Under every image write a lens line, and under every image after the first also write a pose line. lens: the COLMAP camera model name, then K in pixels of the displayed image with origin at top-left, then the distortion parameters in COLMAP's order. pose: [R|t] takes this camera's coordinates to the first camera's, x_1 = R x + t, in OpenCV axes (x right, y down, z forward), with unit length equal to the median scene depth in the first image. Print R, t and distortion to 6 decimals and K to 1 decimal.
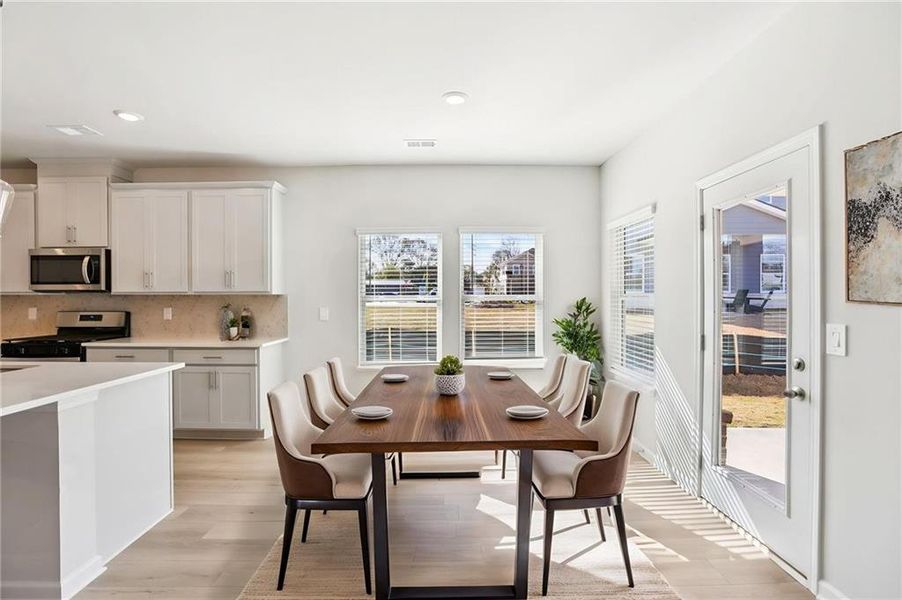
lens RADIAL K [[420.0, 0, 447.7], [0, 420.0, 299.5], [0, 0, 1]] dist [-0.066880, 0.029794]
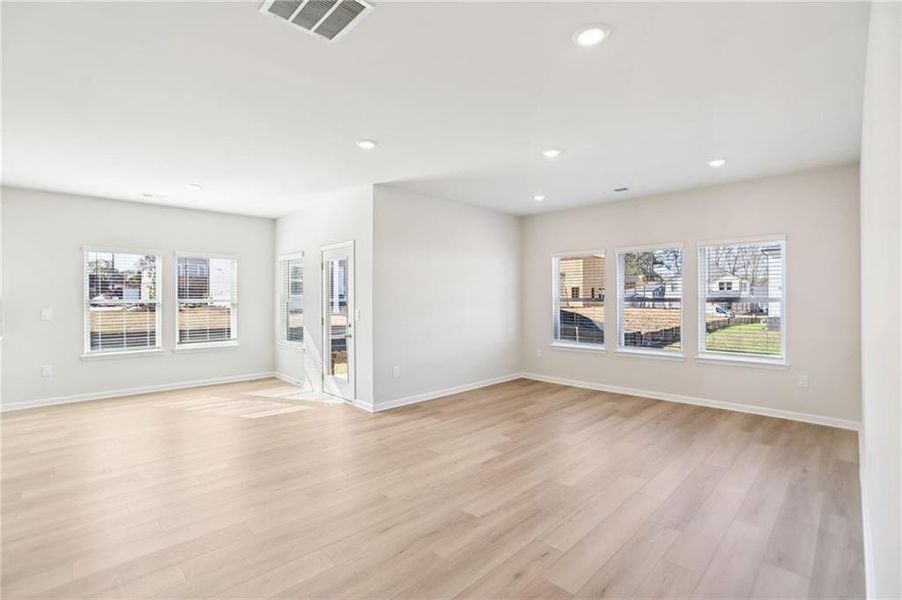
lens RADIAL K [[420.0, 0, 447.7], [0, 420.0, 299.5], [0, 0, 1]] dist [-0.066880, 0.029794]
pose [[0.719660, 0.000405, 0.694326, -0.283542], [0.003207, 0.999987, -0.003908, -0.001266], [-0.694319, 0.005040, 0.719650, -0.678443]]
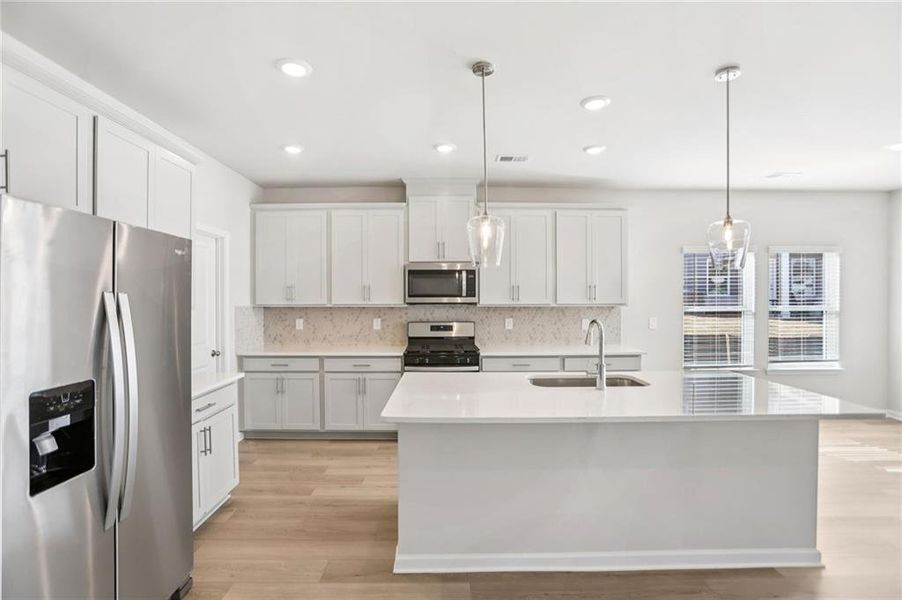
lens RADIAL K [[420.0, 0, 447.7], [0, 420.0, 299.5], [0, 0, 1]] dist [-0.066880, 0.029794]
pose [[0.999999, -0.000835, 0.001205, -0.911148], [0.000836, 1.000000, -0.000325, -0.030763], [-0.001205, 0.000326, 0.999999, -0.099937]]
